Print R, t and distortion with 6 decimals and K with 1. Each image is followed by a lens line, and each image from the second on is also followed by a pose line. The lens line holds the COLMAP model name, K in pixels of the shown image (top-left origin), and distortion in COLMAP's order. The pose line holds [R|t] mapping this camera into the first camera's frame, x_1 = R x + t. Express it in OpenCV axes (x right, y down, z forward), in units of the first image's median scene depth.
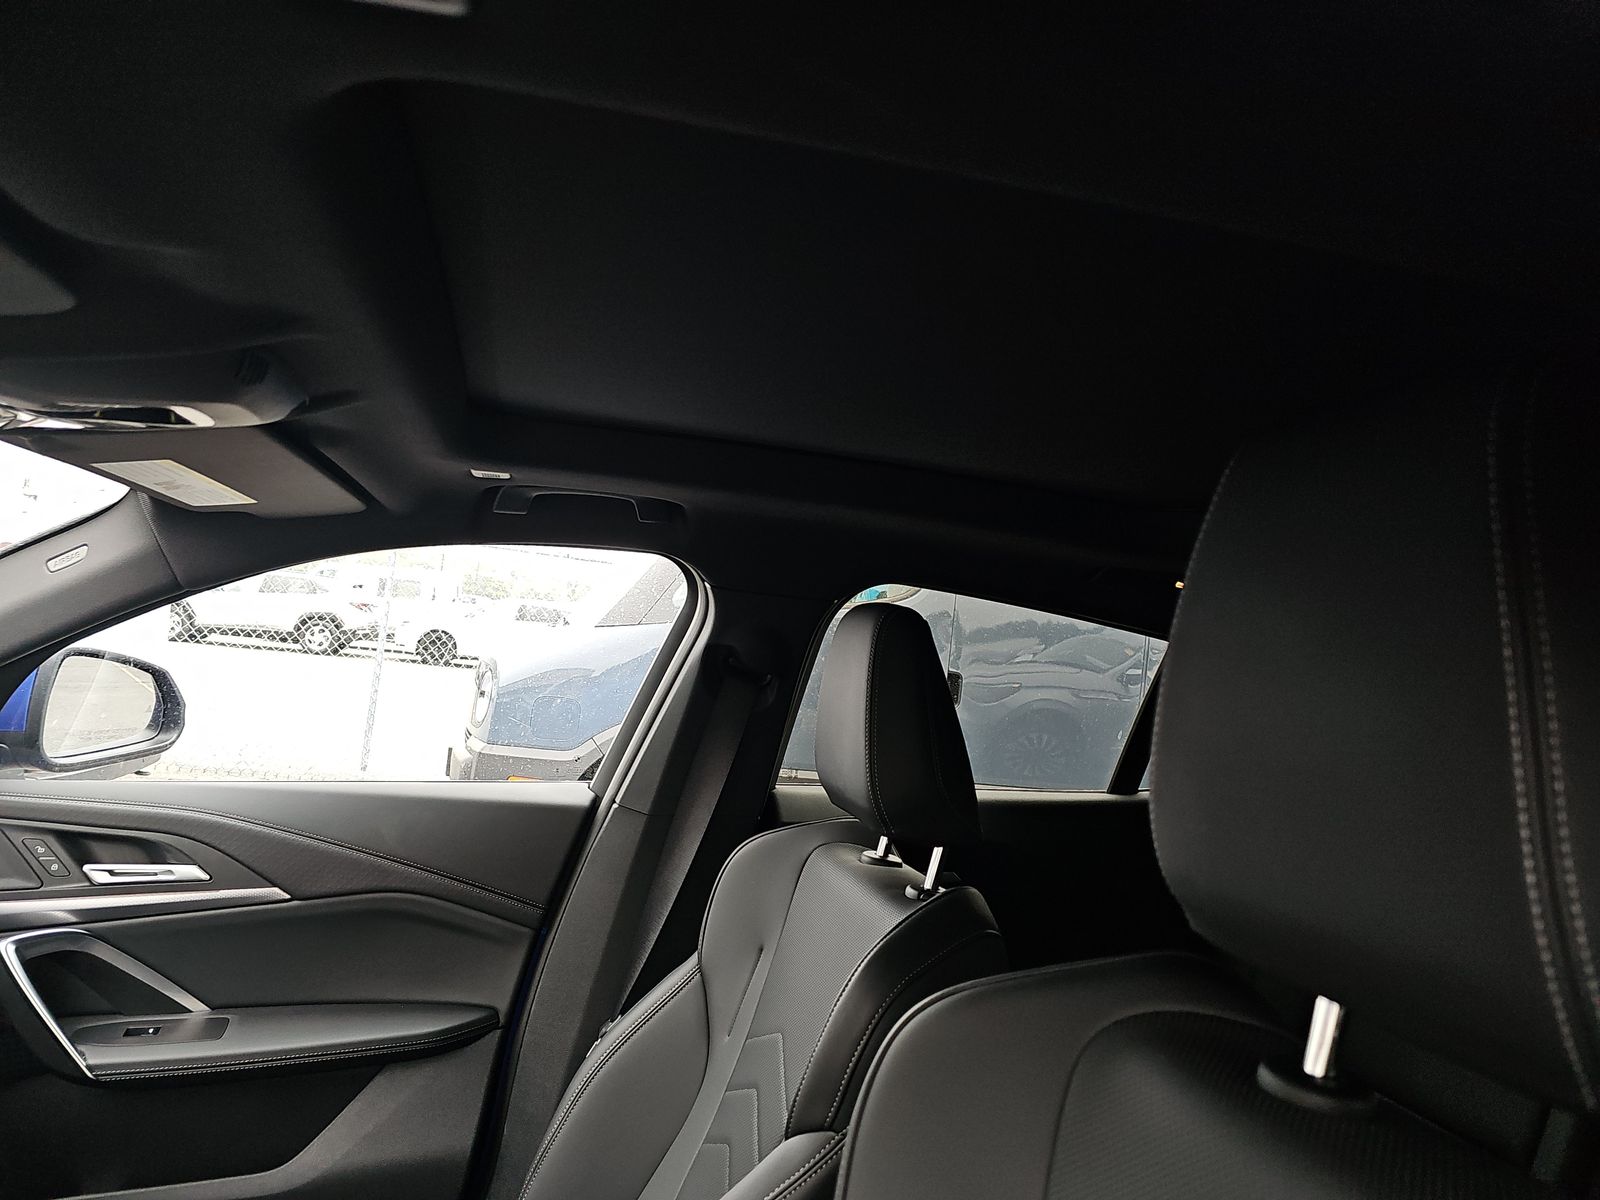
lens RADIAL K [[1056.8, 0, 800.7], [0, 1056.8, 605.6], [0, 0, 1]] dist [0.072430, -0.147237]
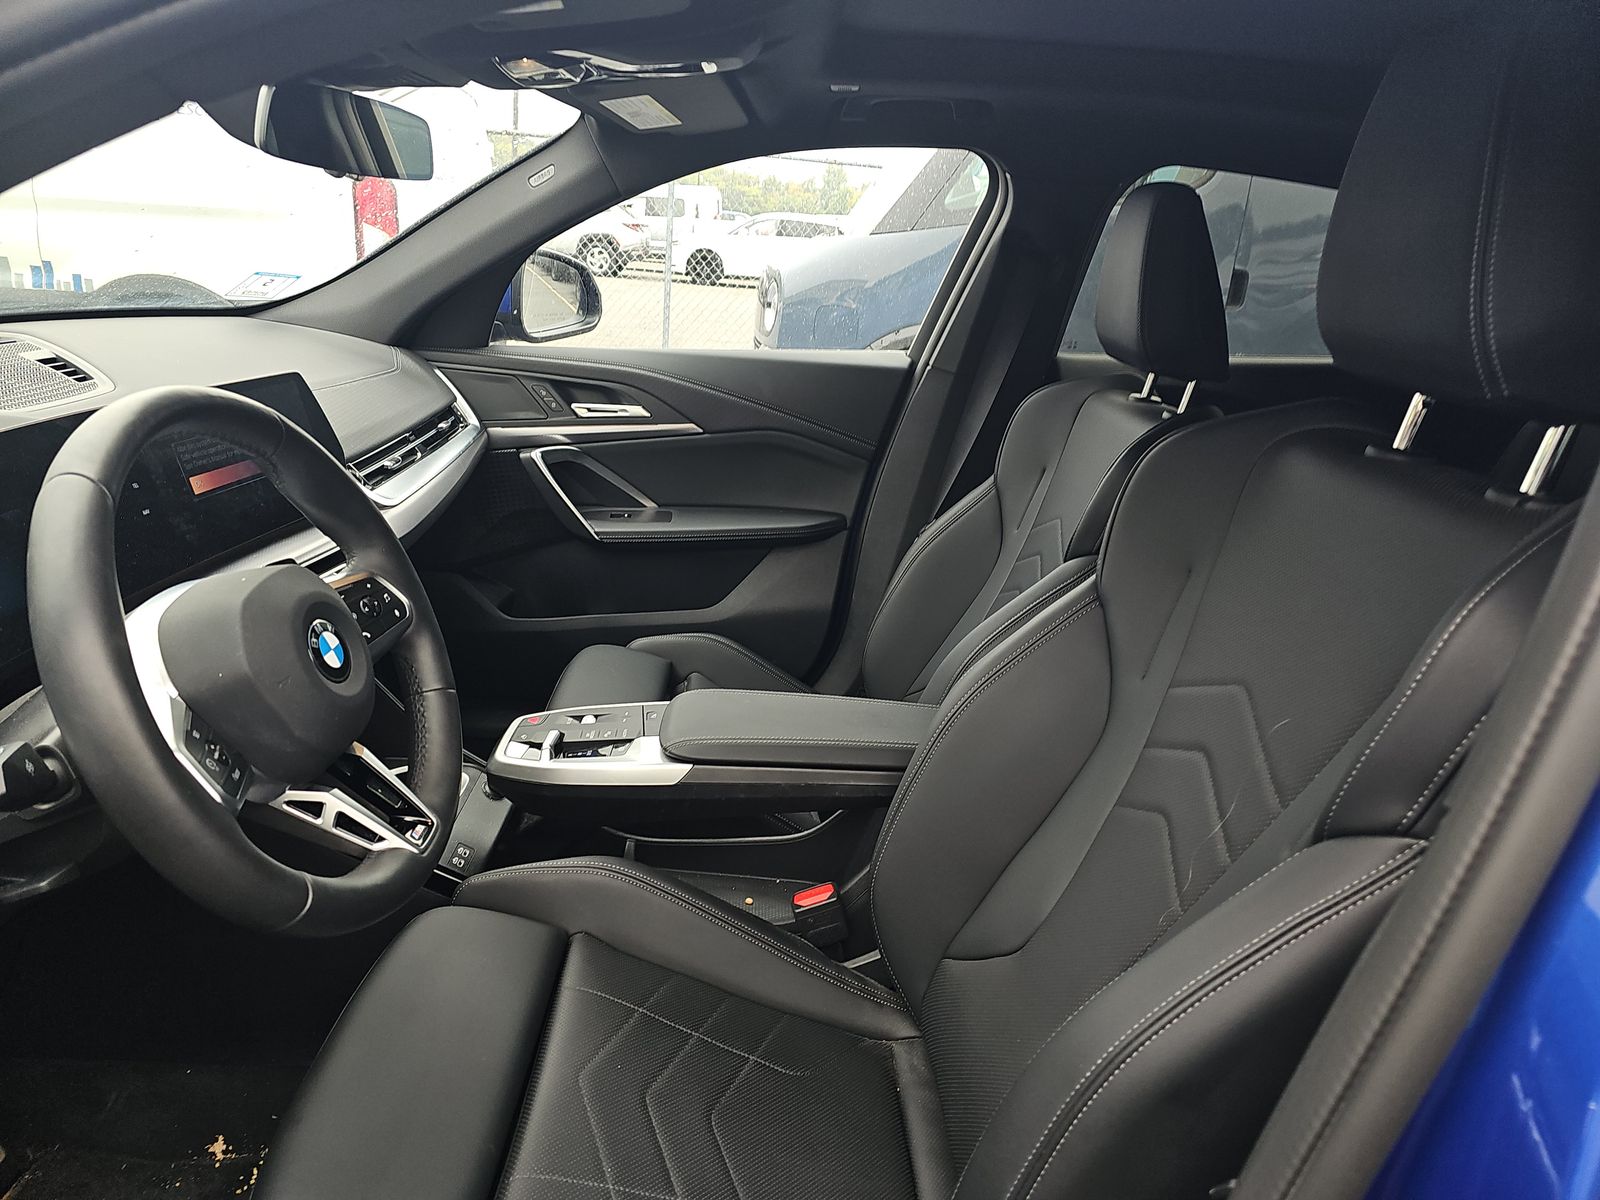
lens RADIAL K [[1056.8, 0, 800.7], [0, 1056.8, 605.6], [0, 0, 1]] dist [0.072430, -0.147237]
pose [[0.971817, 0.043665, -0.231656, -0.017081], [0.038803, 0.939662, 0.339898, 0.018682], [0.232520, -0.339307, 0.911485, -0.316228]]
